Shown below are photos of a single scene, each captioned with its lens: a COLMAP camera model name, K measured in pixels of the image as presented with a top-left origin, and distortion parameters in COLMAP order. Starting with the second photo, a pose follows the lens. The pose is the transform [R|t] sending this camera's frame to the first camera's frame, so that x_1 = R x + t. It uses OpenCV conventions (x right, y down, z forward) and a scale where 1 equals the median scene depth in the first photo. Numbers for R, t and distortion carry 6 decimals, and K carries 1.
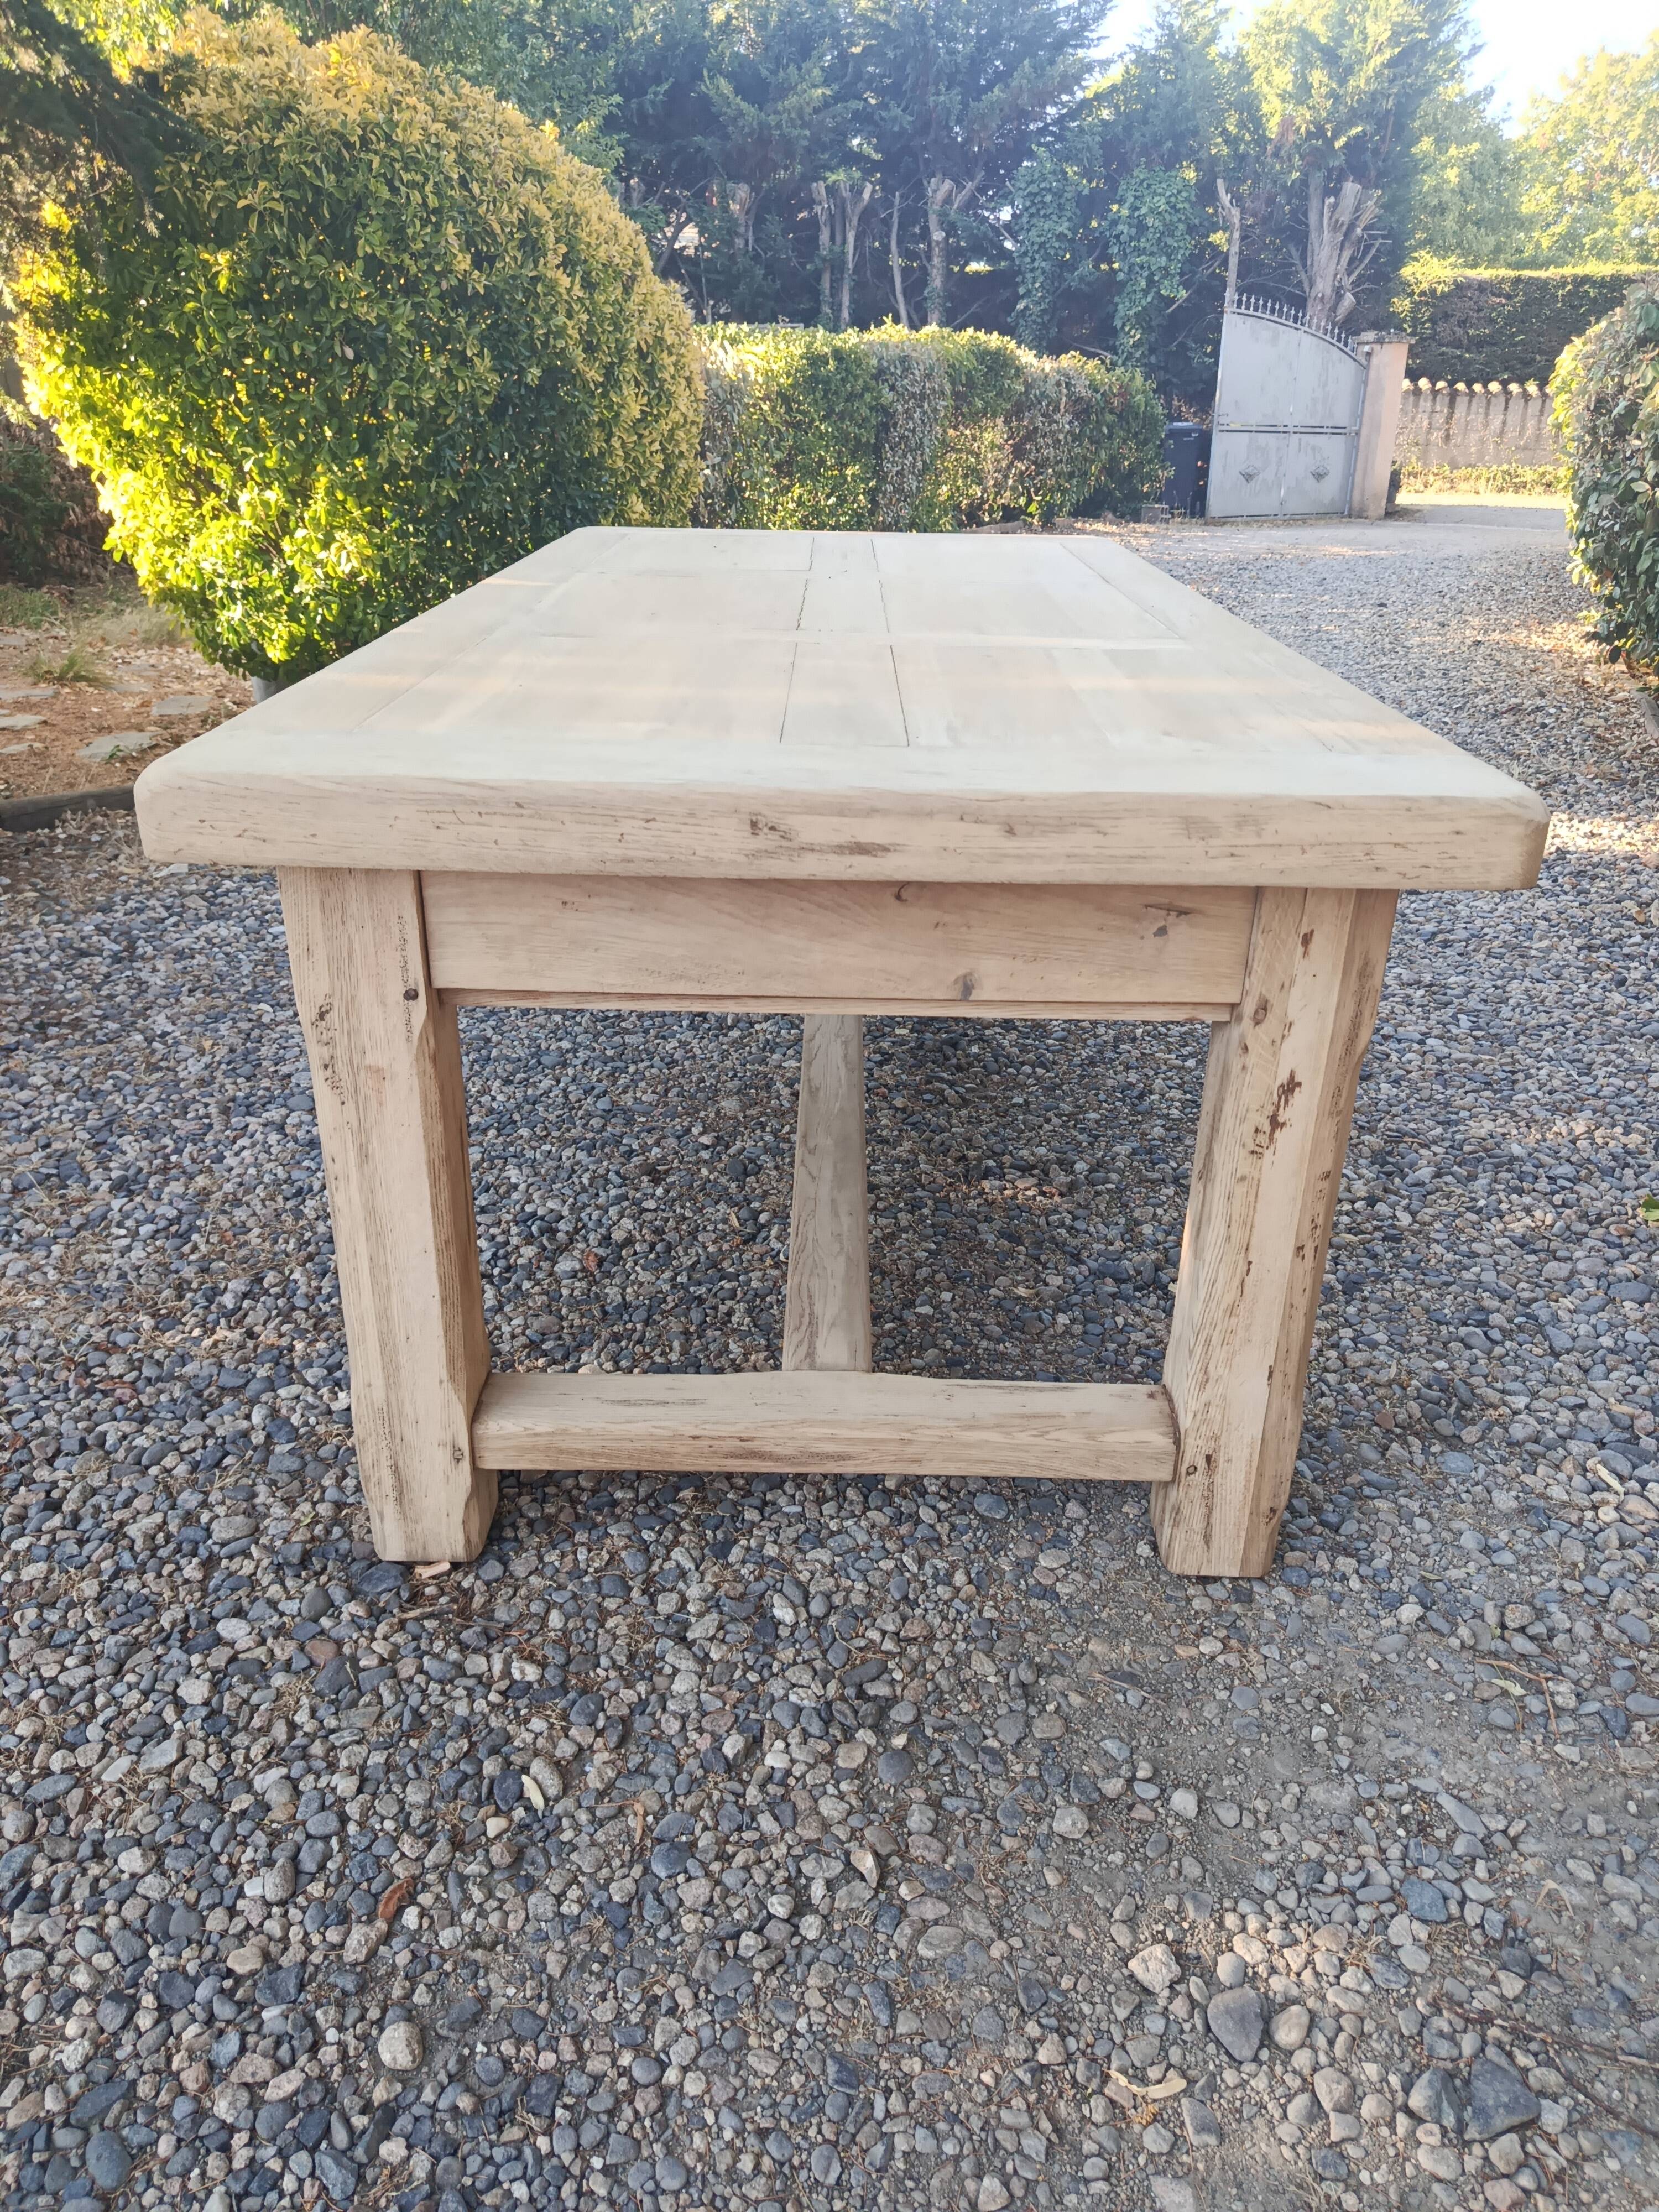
lens RADIAL K [[1569.9, 0, 821.2], [0, 1569.9, 1103.4], [0, 0, 1]] dist [0.006911, -0.018051]
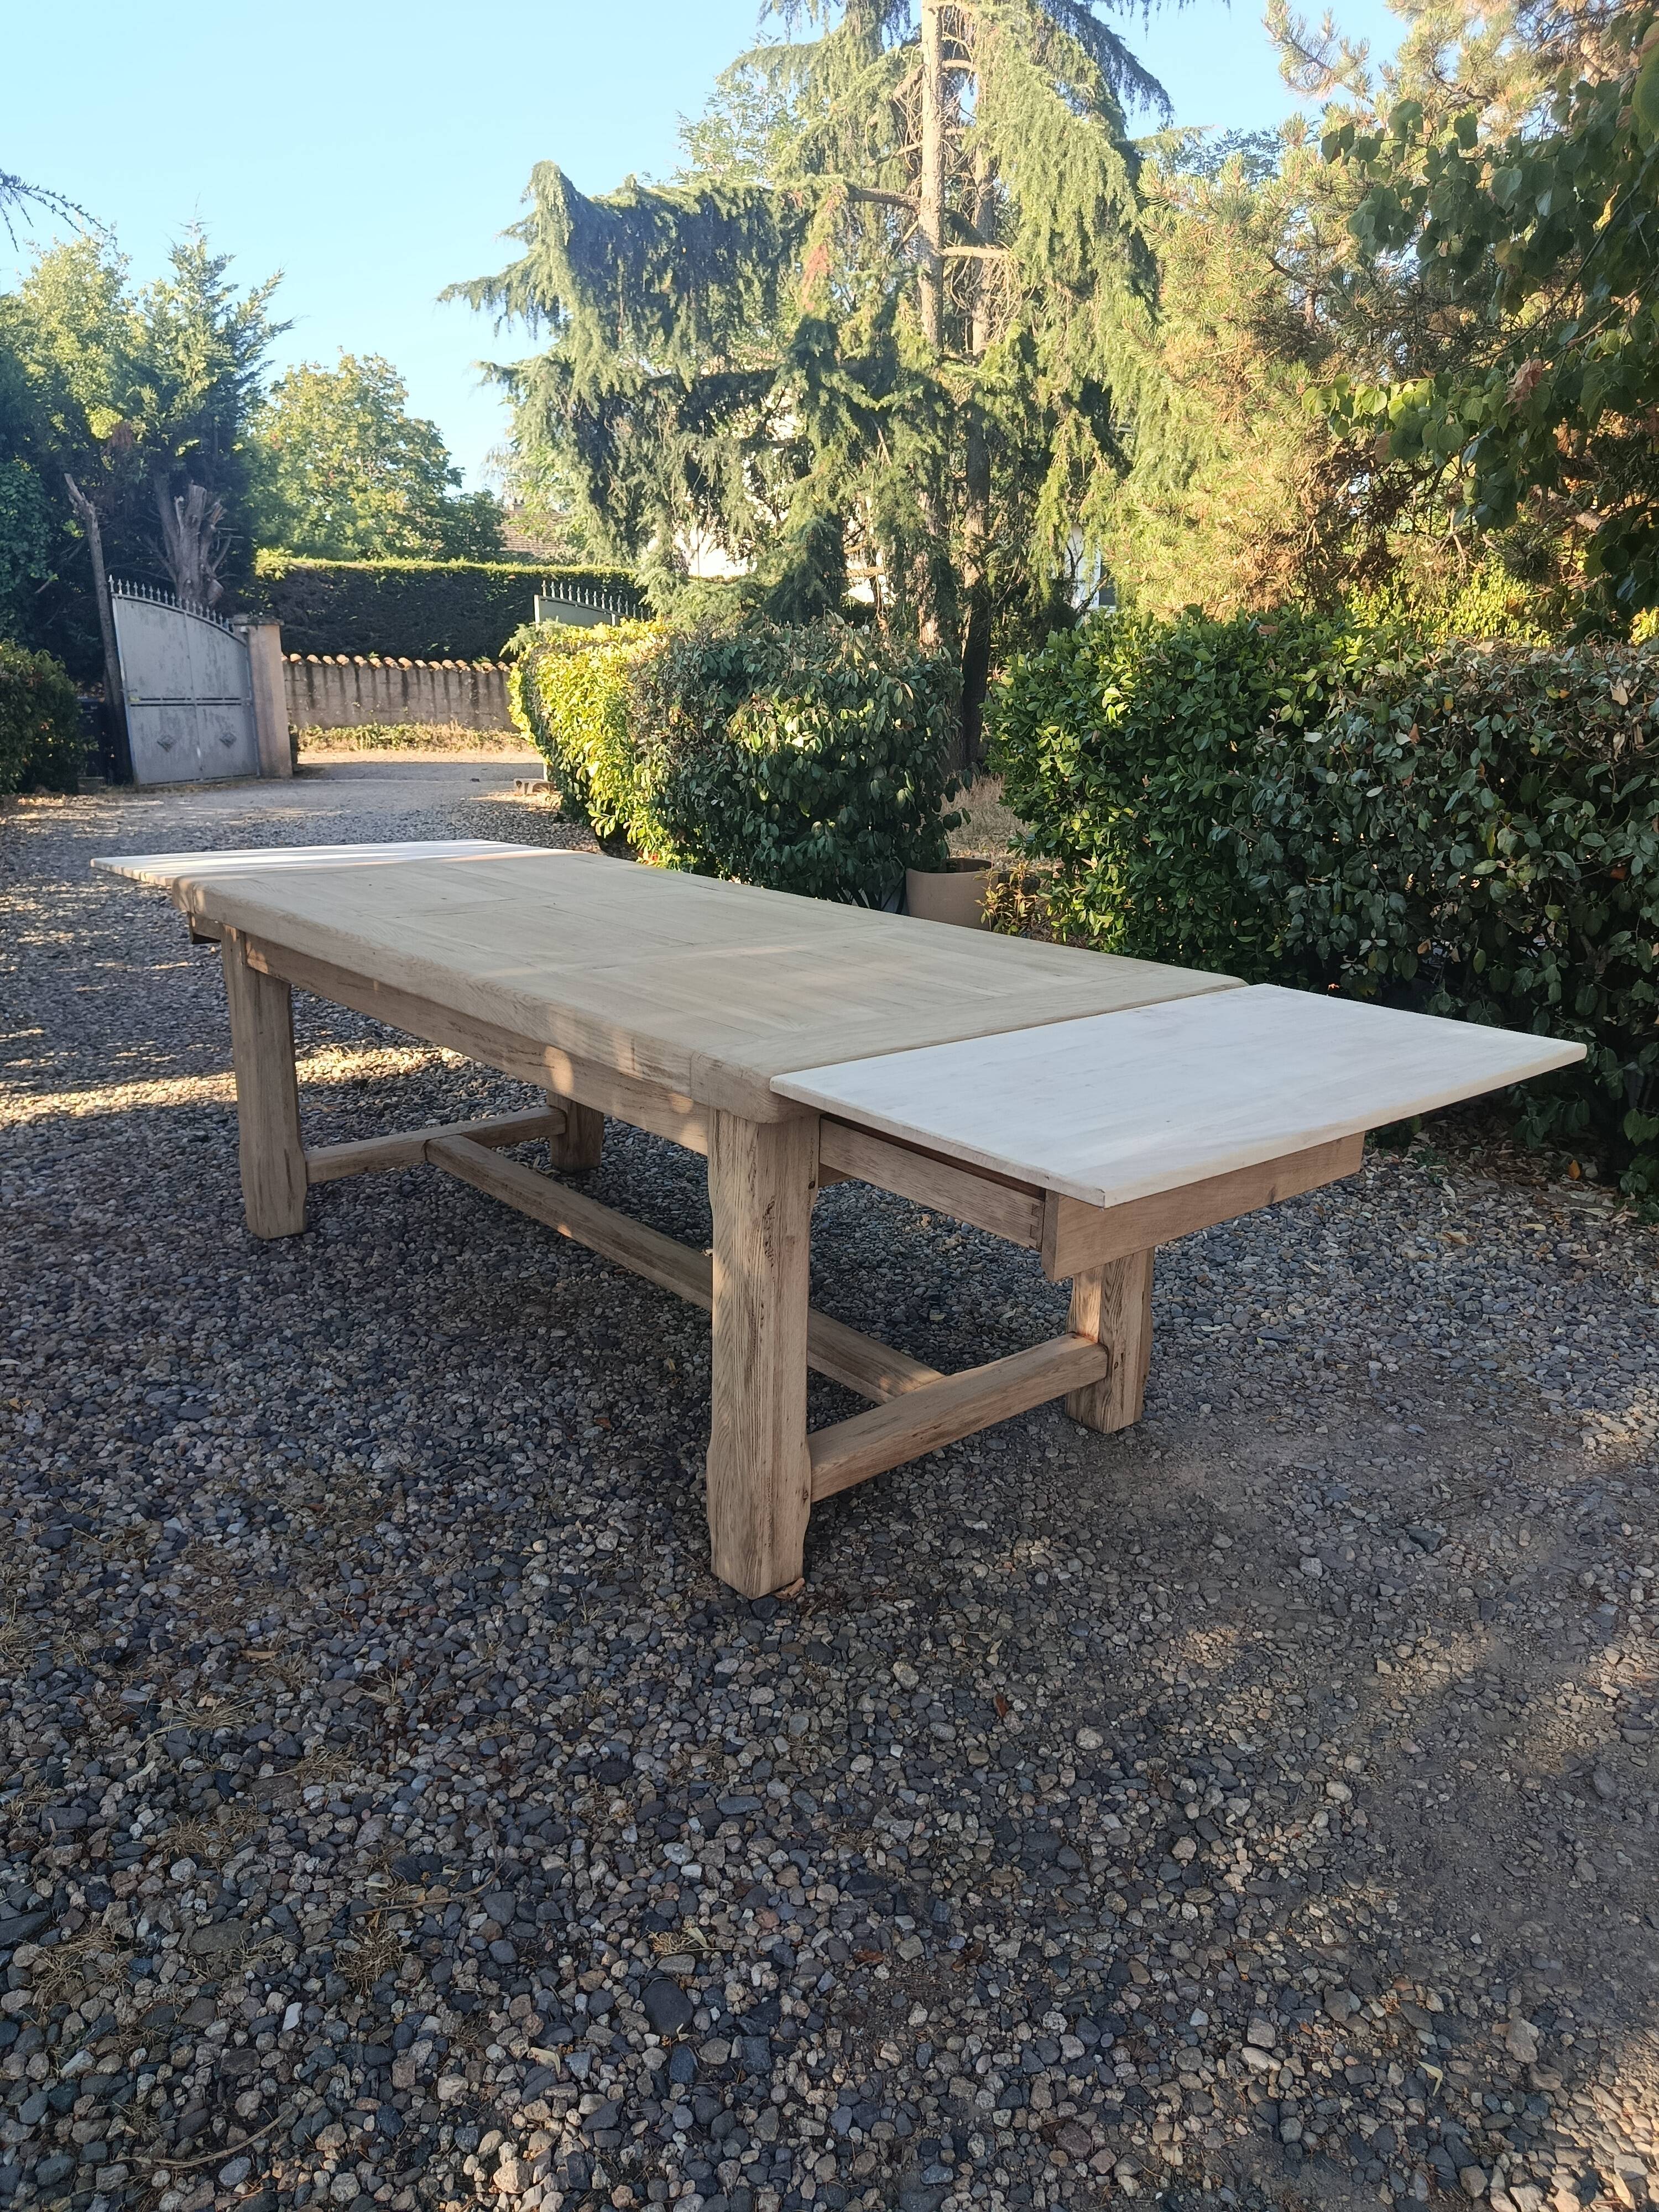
lens RADIAL K [[1569.9, 0, 852.9], [0, 1569.9, 1107.5], [0, 0, 1]] dist [0.006911, -0.018051]
pose [[0.740262, -0.181366, 0.647394, -1.027085], [0.268900, 0.962424, -0.037852, -0.061097], [-0.616202, 0.202105, 0.761215, -0.228298]]
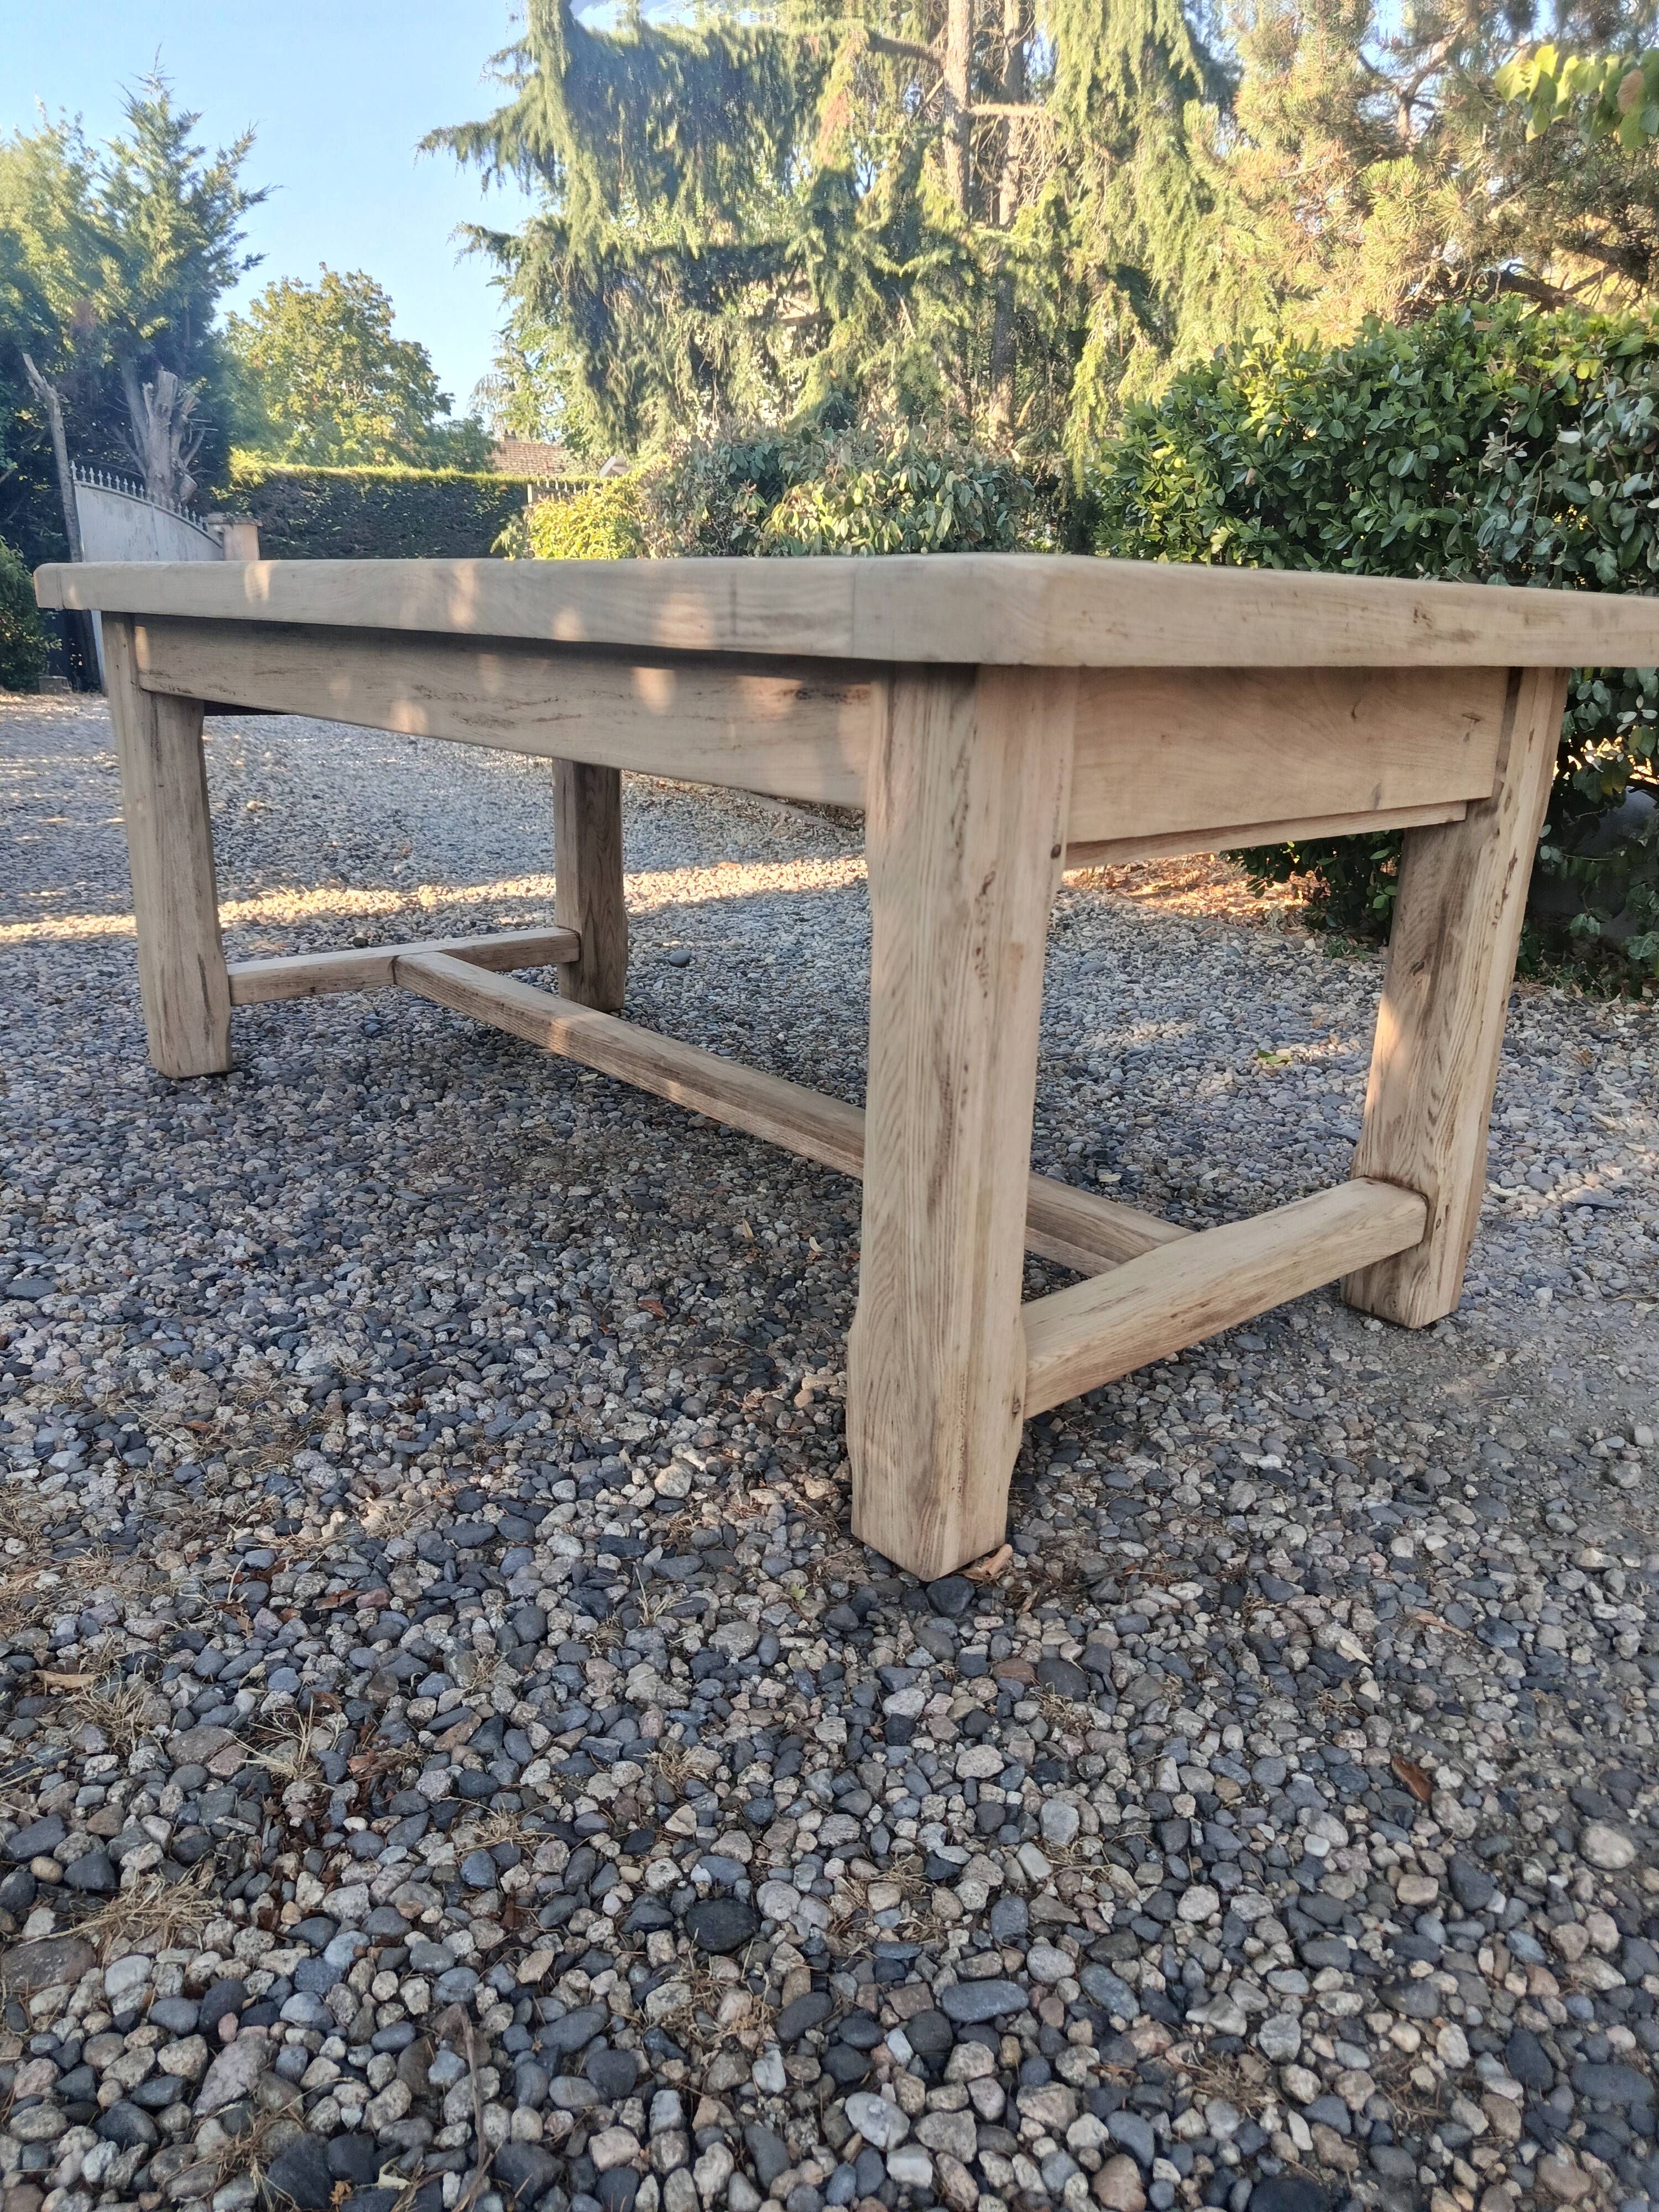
lens RADIAL K [[1569.9, 0, 841.9], [0, 1569.9, 1108.8], [0, 0, 1]] dist [0.006911, -0.018051]
pose [[0.742127, -0.195511, 0.641111, -0.779192], [0.265636, 0.963979, -0.013519, 0.044529], [-0.615374, 0.180335, 0.767329, 0.332040]]
